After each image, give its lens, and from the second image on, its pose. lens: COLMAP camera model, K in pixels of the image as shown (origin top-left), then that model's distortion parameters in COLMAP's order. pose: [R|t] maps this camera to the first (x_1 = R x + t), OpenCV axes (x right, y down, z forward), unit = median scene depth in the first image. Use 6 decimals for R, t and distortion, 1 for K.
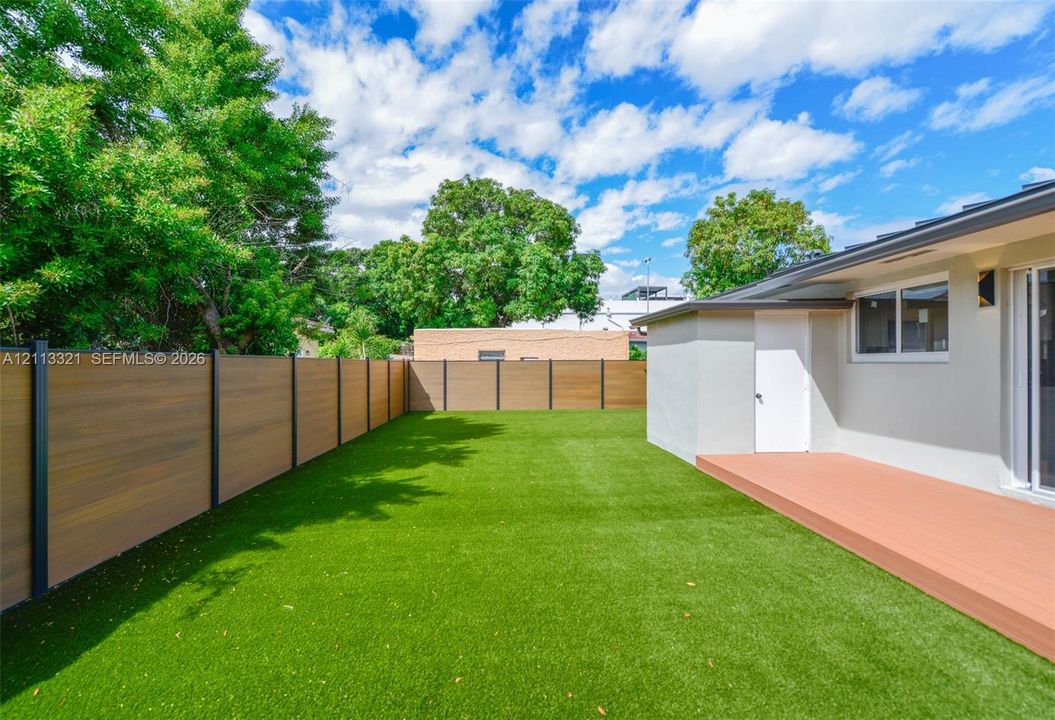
lens RADIAL K [[429.1, 0, 528.0], [0, 429.1, 364.6], [0, 0, 1]] dist [0.001451, -0.000349]
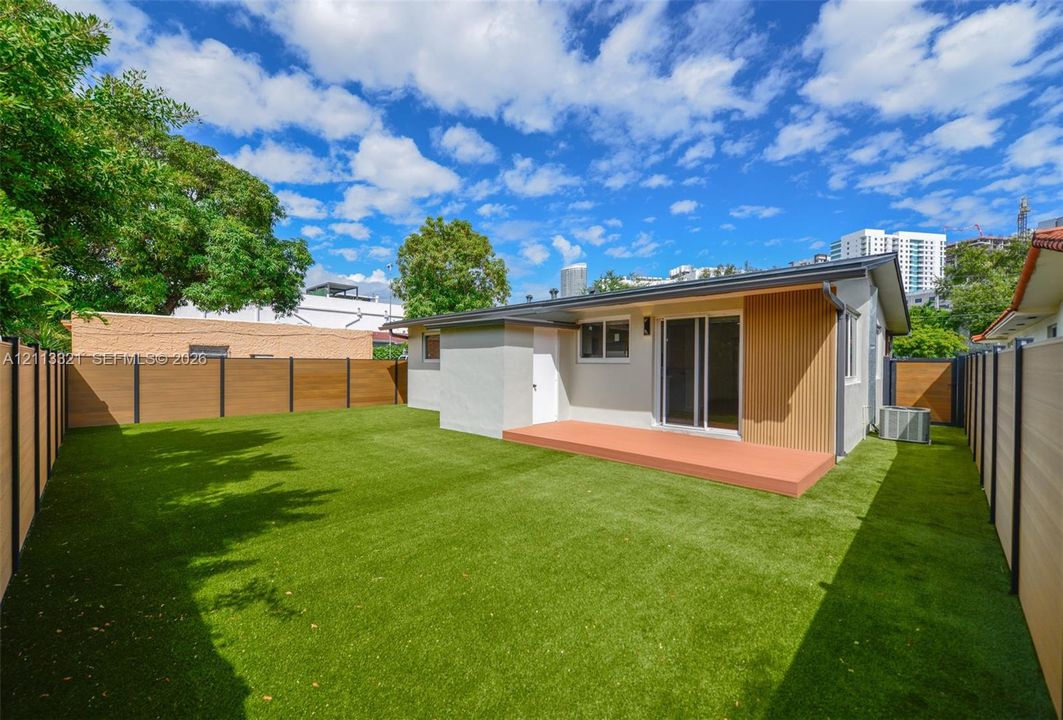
lens RADIAL K [[437.2, 0, 525.8], [0, 437.2, 363.5], [0, 0, 1]] dist [0.001498, -0.000145]
pose [[0.719154, 0.008667, 0.694797, -0.521369], [-0.006557, 0.999962, -0.005687, 0.006805], [-0.694820, -0.000466, 0.719183, -0.038564]]
